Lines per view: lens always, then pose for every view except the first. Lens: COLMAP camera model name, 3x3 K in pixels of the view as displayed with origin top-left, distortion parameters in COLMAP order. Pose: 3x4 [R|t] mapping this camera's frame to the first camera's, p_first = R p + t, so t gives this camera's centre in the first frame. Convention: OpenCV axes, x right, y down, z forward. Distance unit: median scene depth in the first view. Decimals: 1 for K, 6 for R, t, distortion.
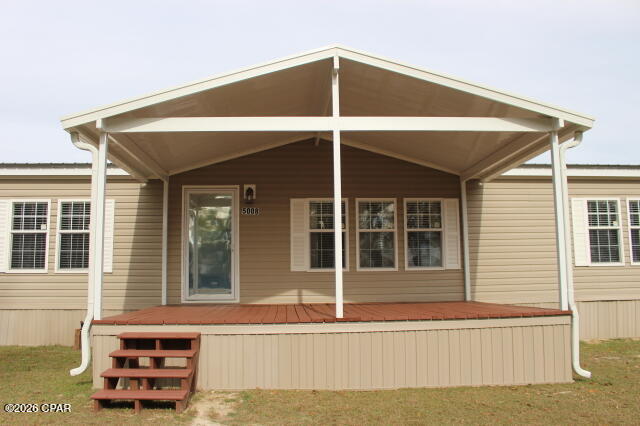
lens RADIAL K [[529.6, 0, 313.4], [0, 529.6, 209.3], [0, 0, 1]] dist [-0.154634, 0.127575]
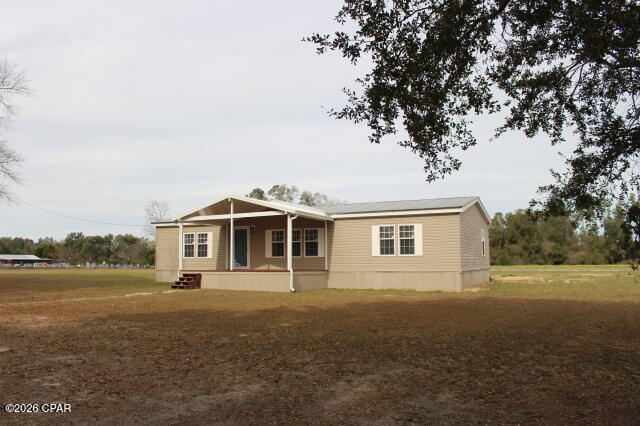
lens RADIAL K [[529.6, 0, 316.7], [0, 529.6, 212.7], [0, 0, 1]] dist [-0.154634, 0.127575]
pose [[0.865769, -0.041132, -0.498750, 1.535390], [0.060001, 0.997959, 0.021853, -0.153117], [0.496834, -0.048846, 0.866470, -1.188868]]
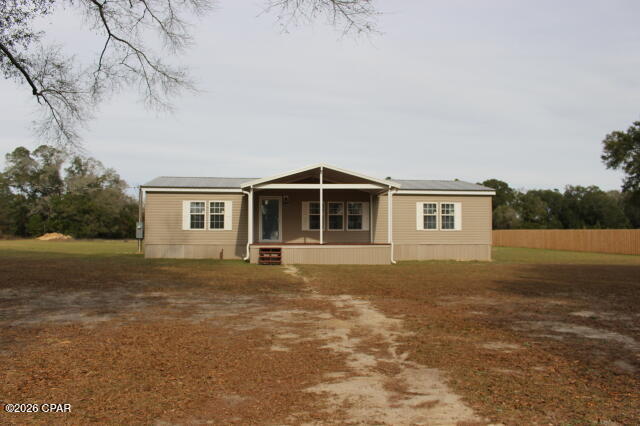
lens RADIAL K [[493.6, 0, 318.1], [0, 493.6, 213.0], [0, 0, 1]] dist [-0.042247, -0.000200]
pose [[0.998814, 0.013675, 0.046737, -0.079630], [-0.017298, 0.996802, 0.078015, -0.155643], [-0.045520, -0.078731, 0.995856, -1.401097]]
